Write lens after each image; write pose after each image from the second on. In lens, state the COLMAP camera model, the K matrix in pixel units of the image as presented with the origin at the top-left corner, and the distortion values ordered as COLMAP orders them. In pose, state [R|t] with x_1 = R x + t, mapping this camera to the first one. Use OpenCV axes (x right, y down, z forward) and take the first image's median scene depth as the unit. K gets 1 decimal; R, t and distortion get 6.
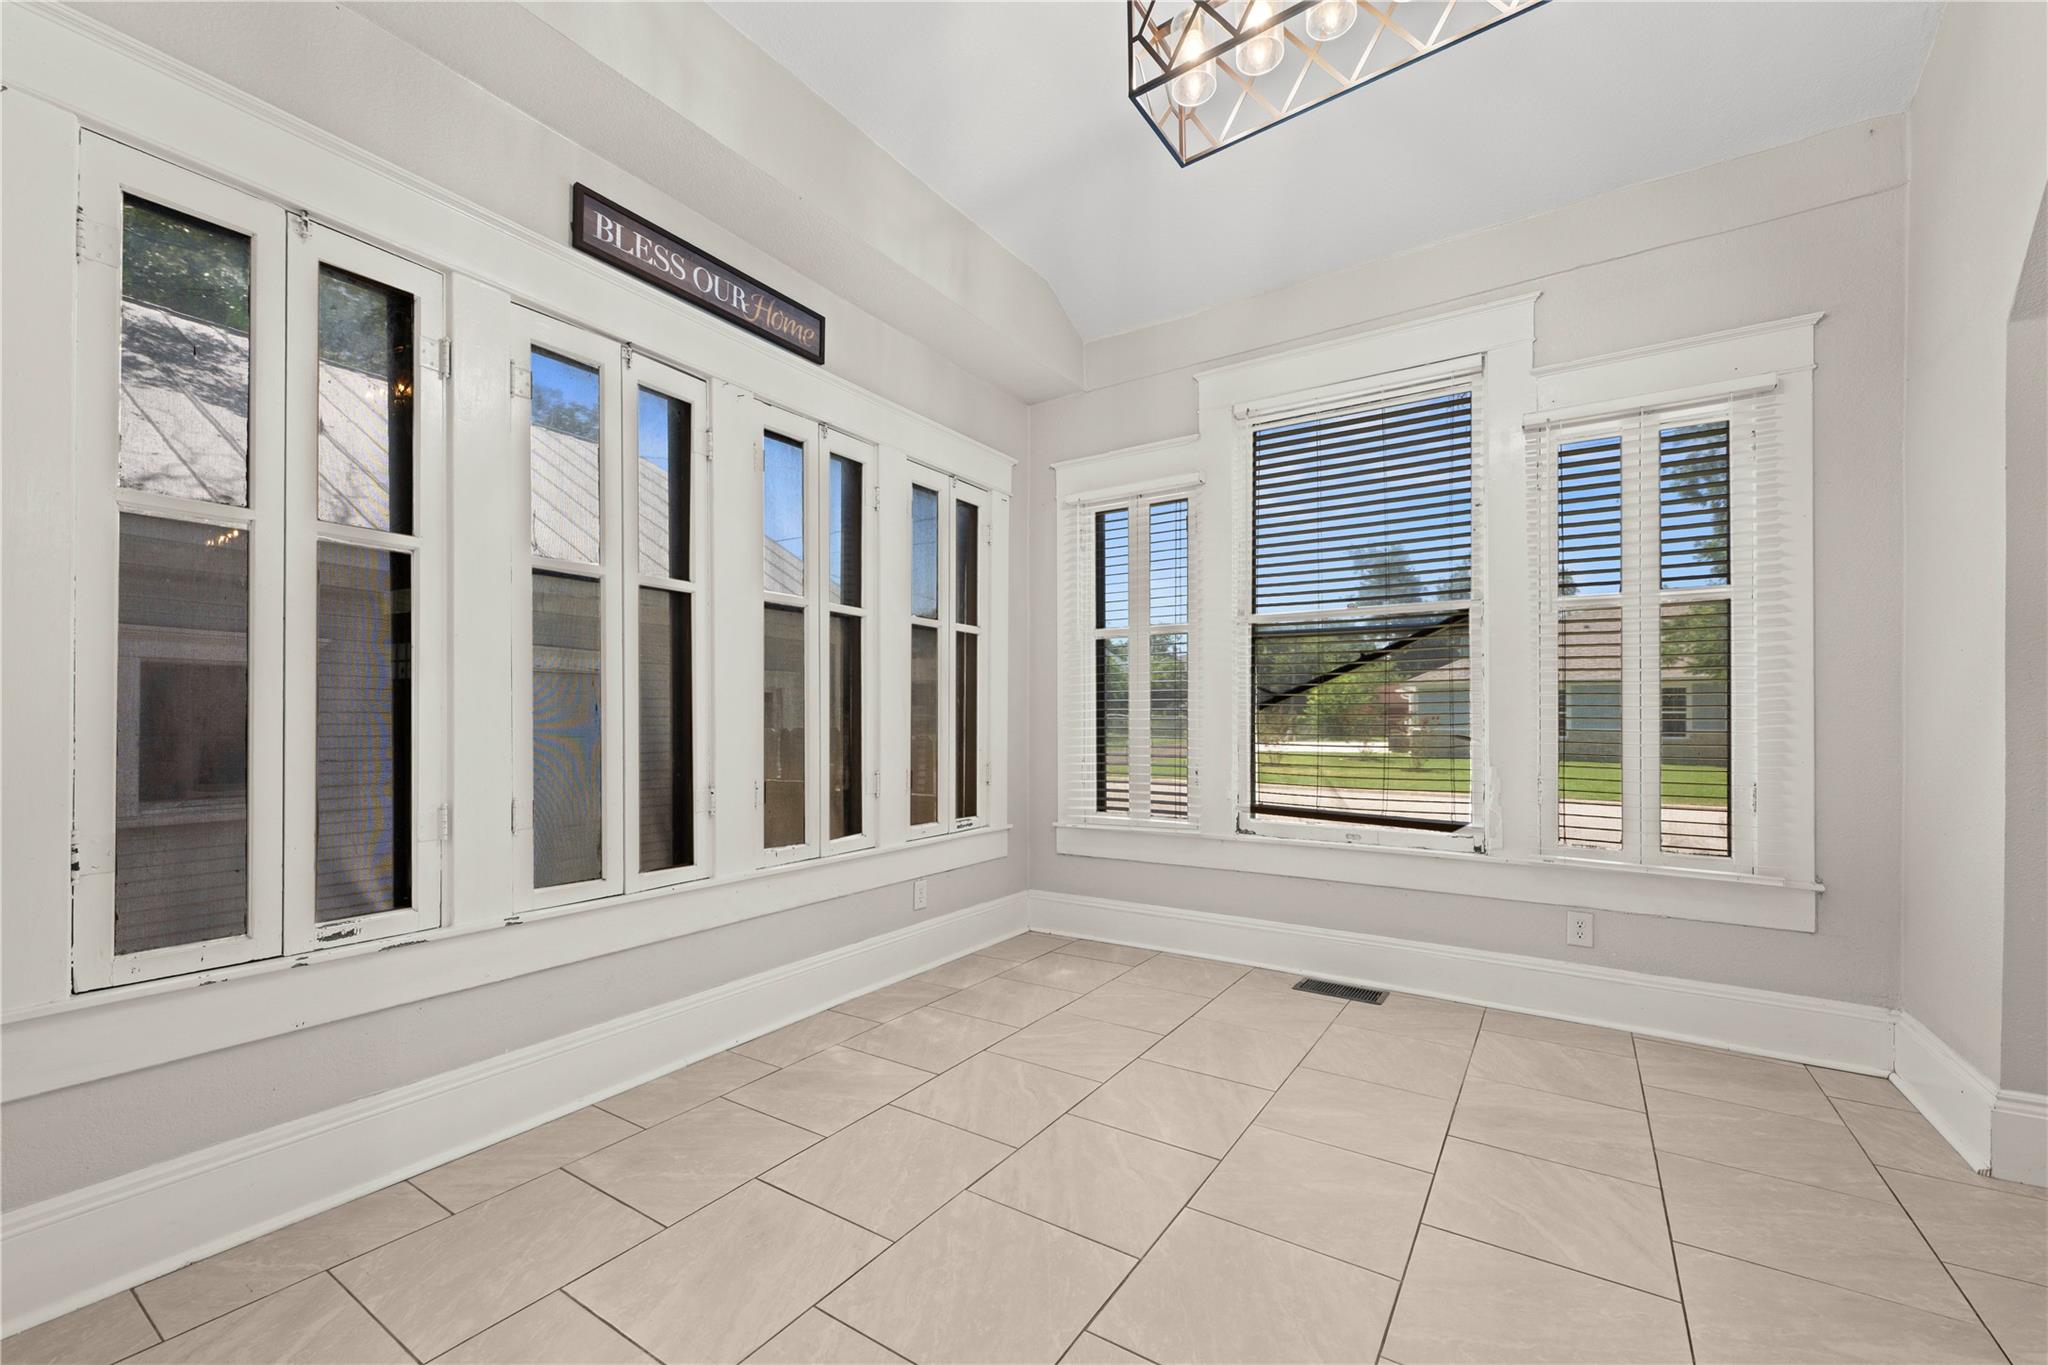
lens RADIAL K [[822.7, 0, 1035.6], [0, 822.7, 697.5], [0, 0, 1]] dist [-0.000456, -0.000323]
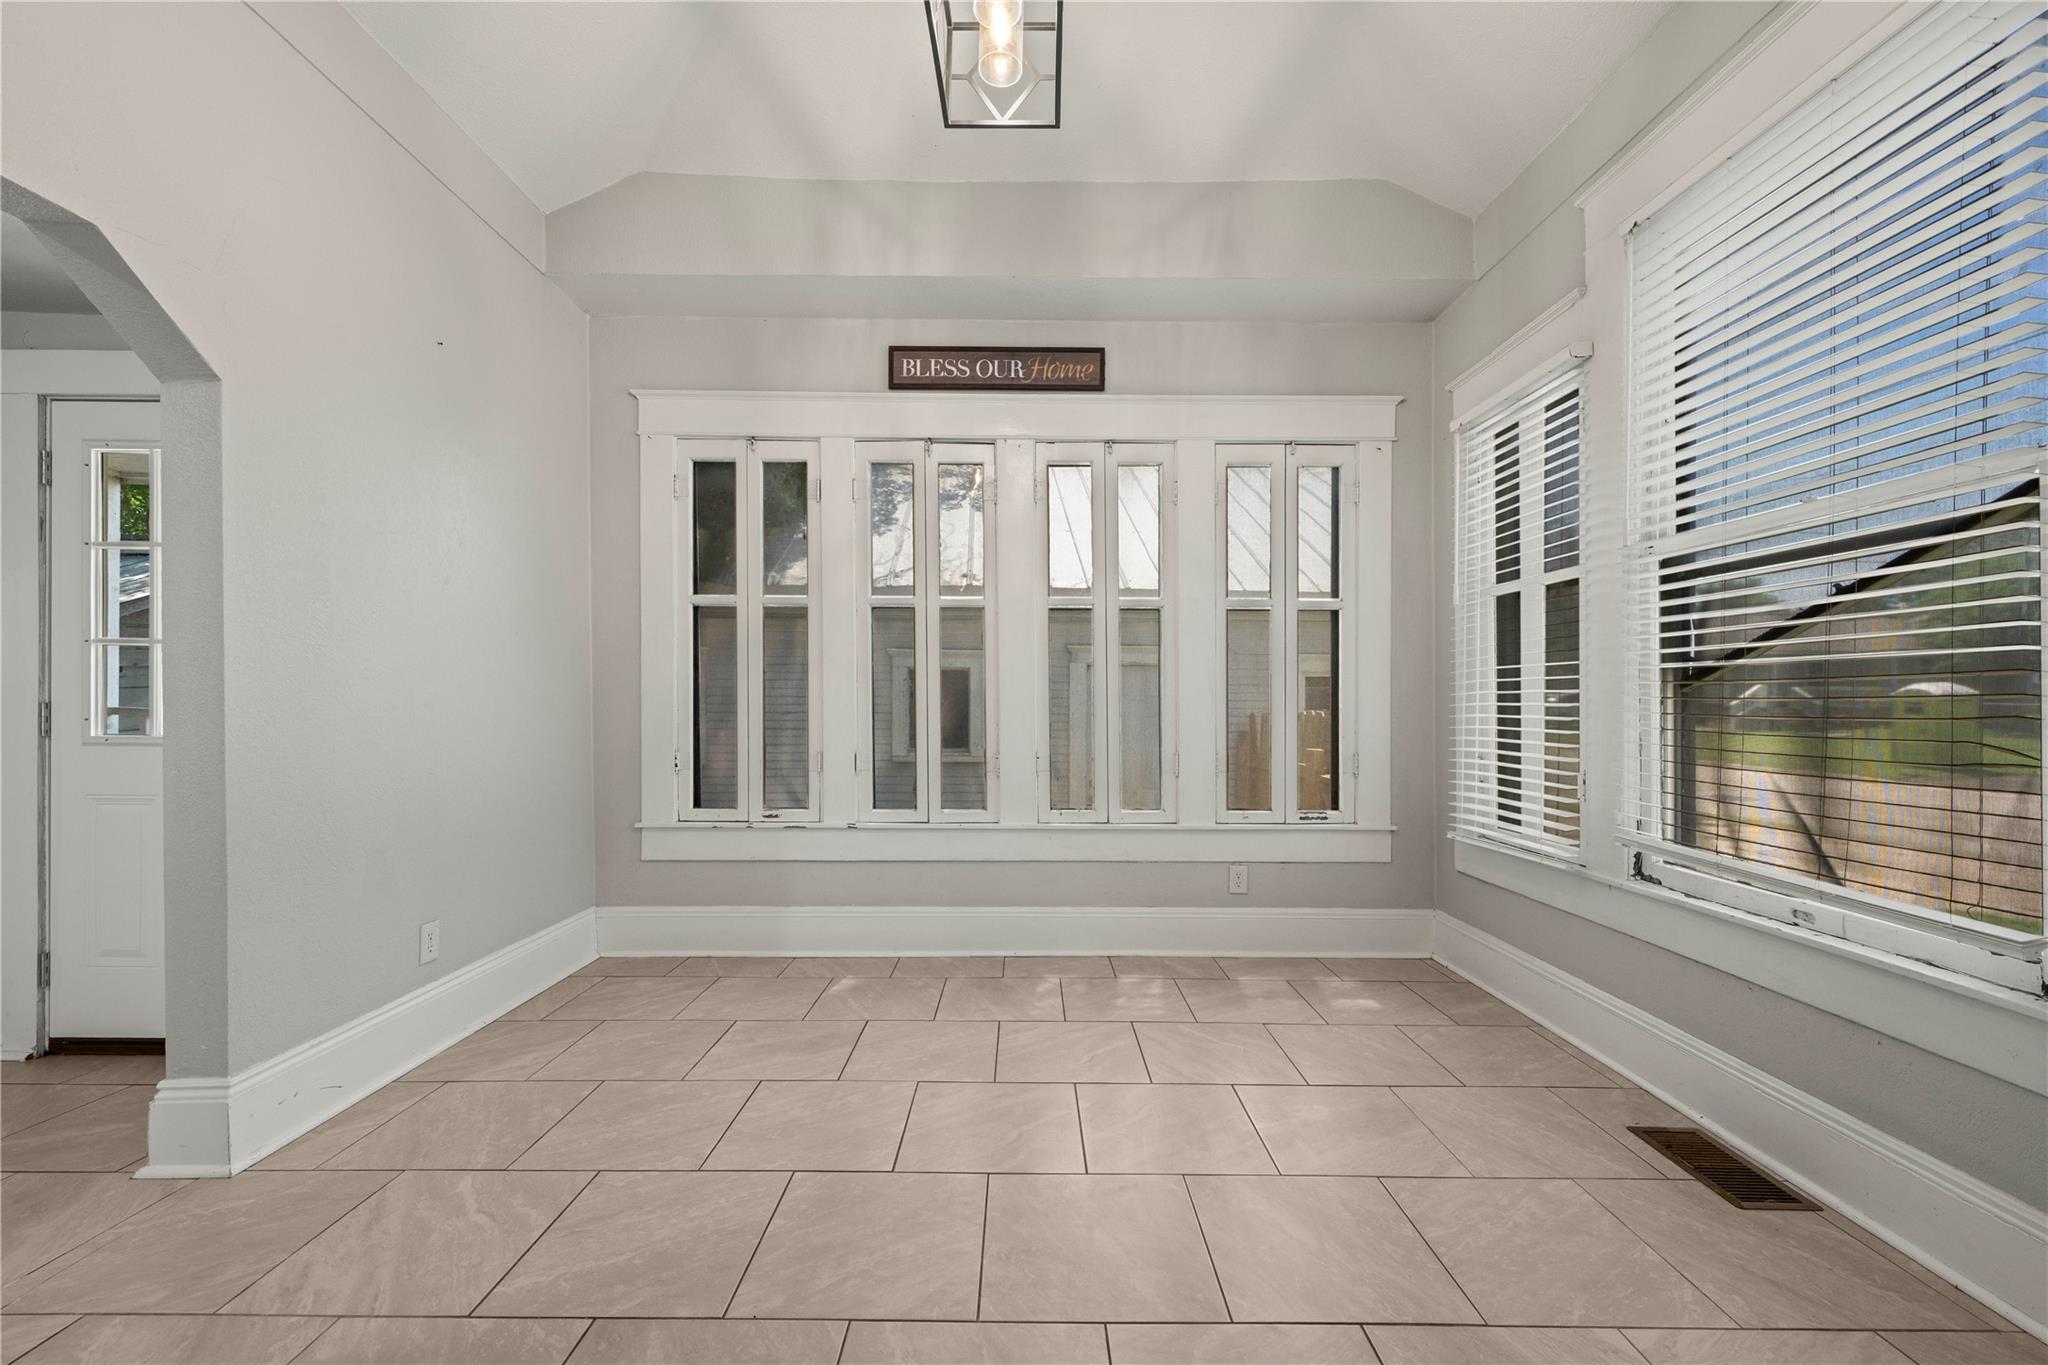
lens RADIAL K [[822.7, 0, 1035.6], [0, 822.7, 697.5], [0, 0, 1]] dist [-0.000456, -0.000323]
pose [[0.542369, -0.003155, -0.840134, 0.697214], [0.018932, 0.999785, 0.008468, 0.008254], [0.839927, -0.020498, 0.542312, 0.322632]]
